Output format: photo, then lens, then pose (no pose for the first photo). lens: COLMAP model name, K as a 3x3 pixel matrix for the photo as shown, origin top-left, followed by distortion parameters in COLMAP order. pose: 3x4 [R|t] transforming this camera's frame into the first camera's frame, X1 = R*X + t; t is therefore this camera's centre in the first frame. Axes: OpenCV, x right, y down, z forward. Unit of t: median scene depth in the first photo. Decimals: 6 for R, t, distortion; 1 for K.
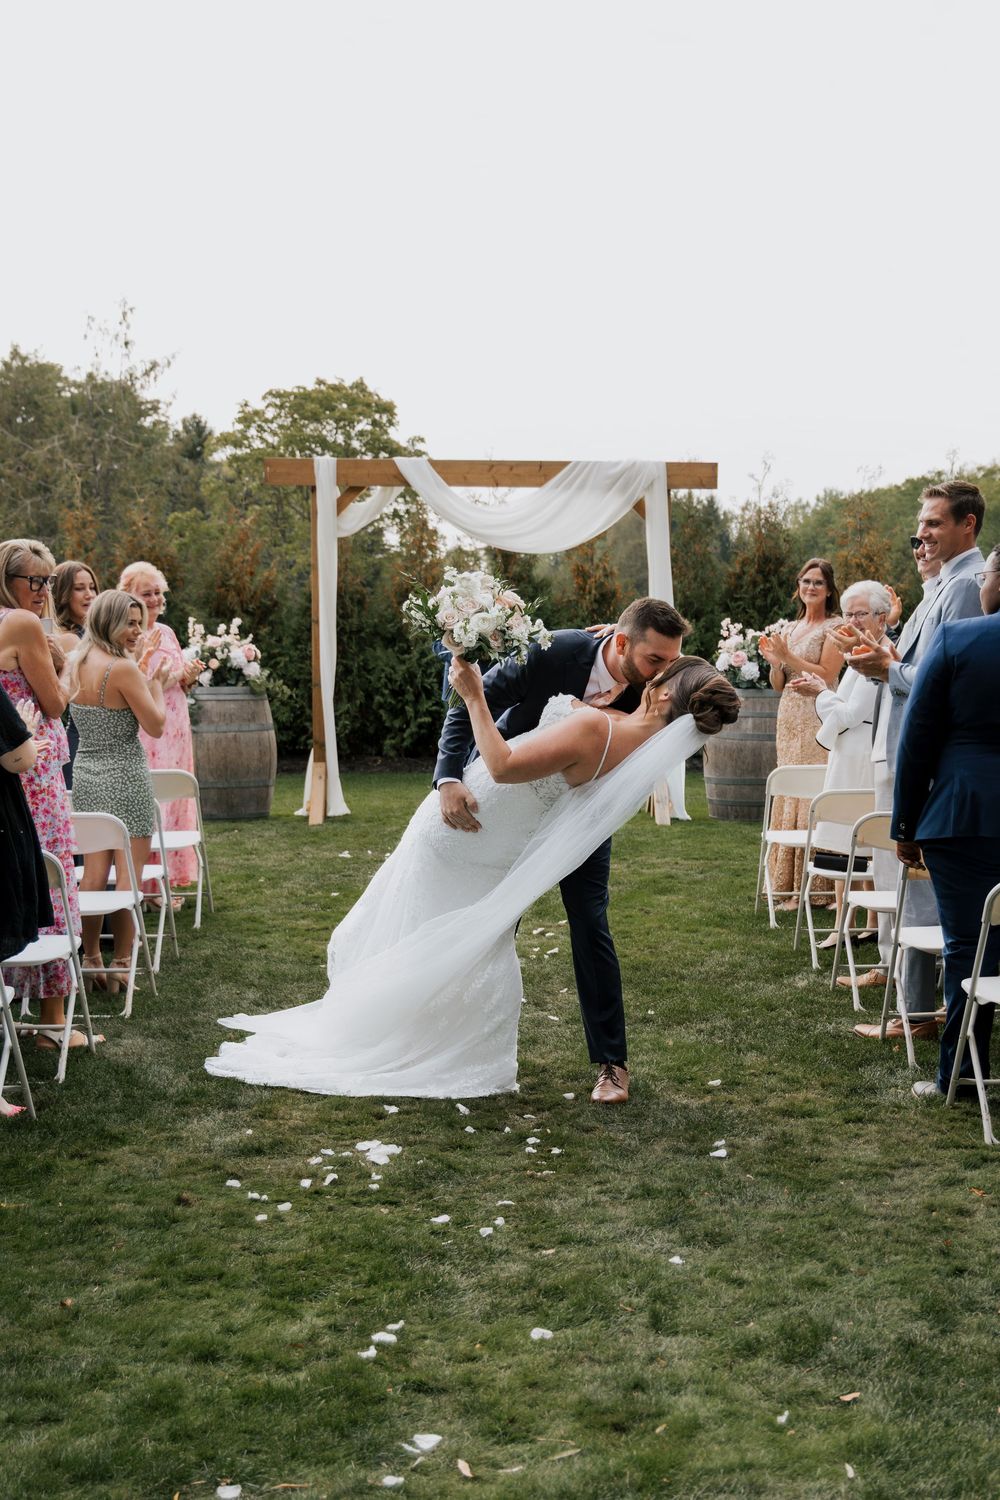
lens RADIAL K [[1824.5, 0, 561.6], [0, 1824.5, 855.2], [0, 0, 1]] dist [0.069178, -0.007616]
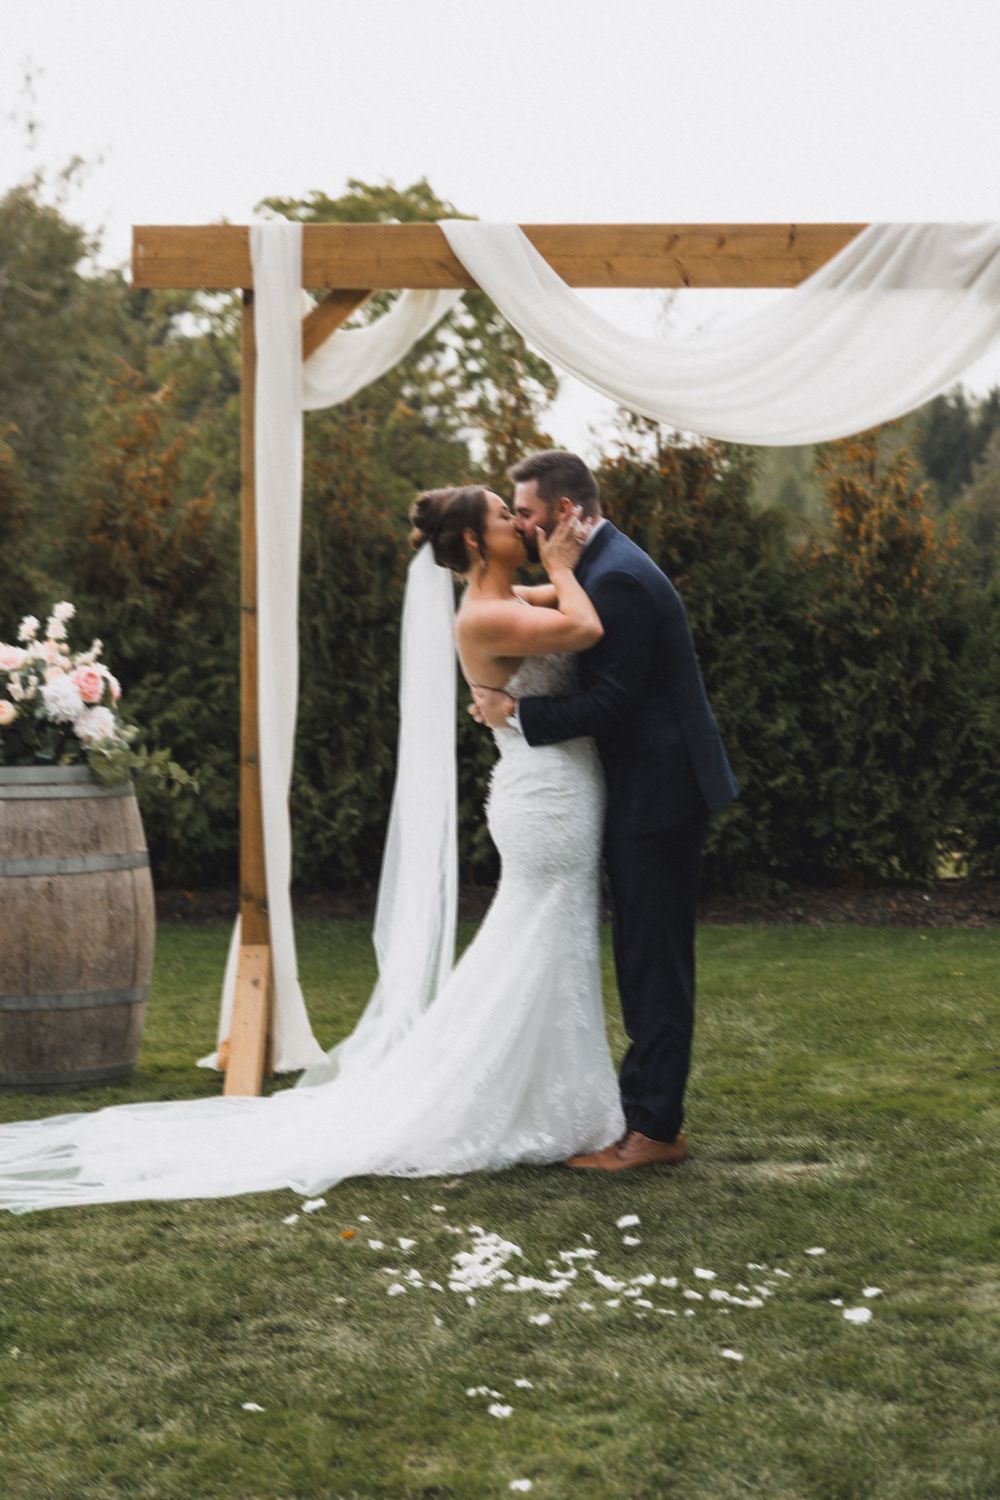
lens RADIAL K [[2788.6, 0, 595.9], [0, 2788.6, 706.8], [0, 0, 1]] dist [0.044601, -0.058913]
pose [[0.998597, 0.000173, -0.052948, -0.033557], [-0.004581, 0.996528, -0.083135, -0.081412], [0.052750, 0.083261, 0.995131, 0.570589]]
